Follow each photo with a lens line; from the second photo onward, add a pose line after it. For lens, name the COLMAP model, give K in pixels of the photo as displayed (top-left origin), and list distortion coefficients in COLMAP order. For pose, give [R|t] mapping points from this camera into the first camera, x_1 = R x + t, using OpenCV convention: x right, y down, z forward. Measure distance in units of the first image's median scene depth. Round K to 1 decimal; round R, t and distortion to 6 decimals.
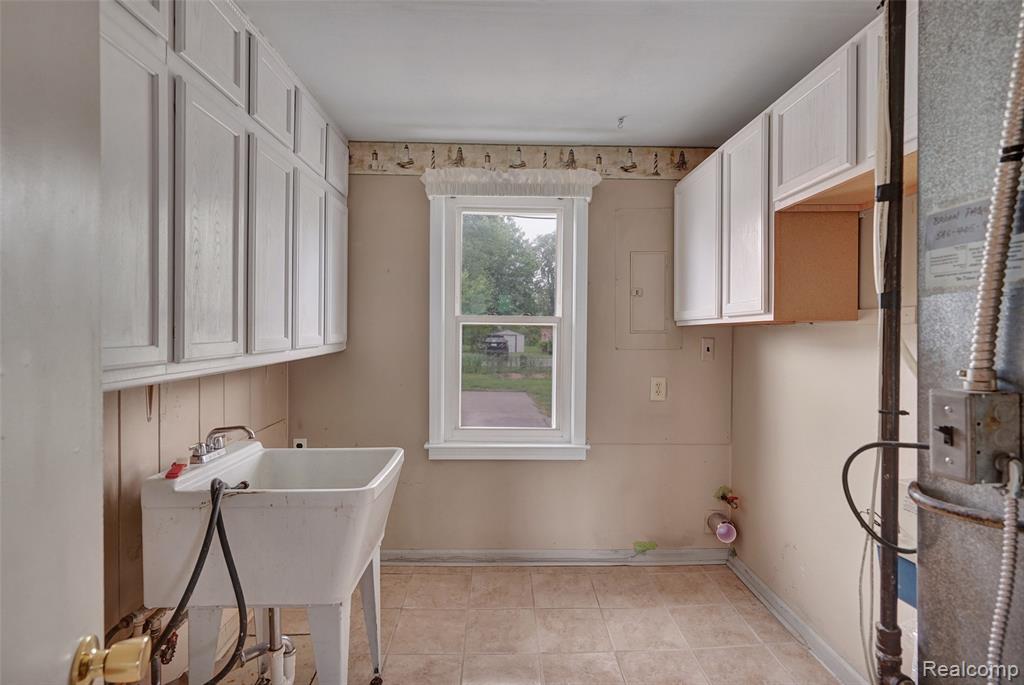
lens RADIAL K [[523.7, 0, 507.3], [0, 523.7, 335.3], [0, 0, 1]] dist [0.000961, 0.000576]
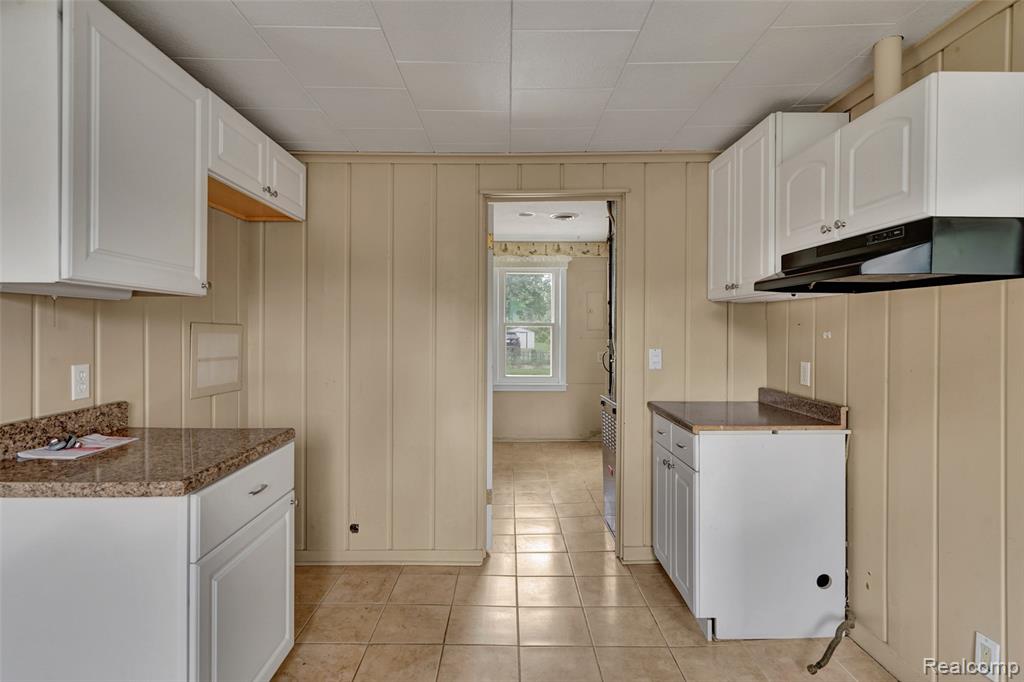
lens RADIAL K [[523.7, 0, 507.3], [0, 523.7, 333.8], [0, 0, 1]] dist [0.000961, 0.000576]
pose [[0.999806, -0.007206, -0.018336, -0.046613], [0.007244, 0.999972, 0.002009, 0.002180], [0.018321, -0.002141, 0.999830, -1.105722]]
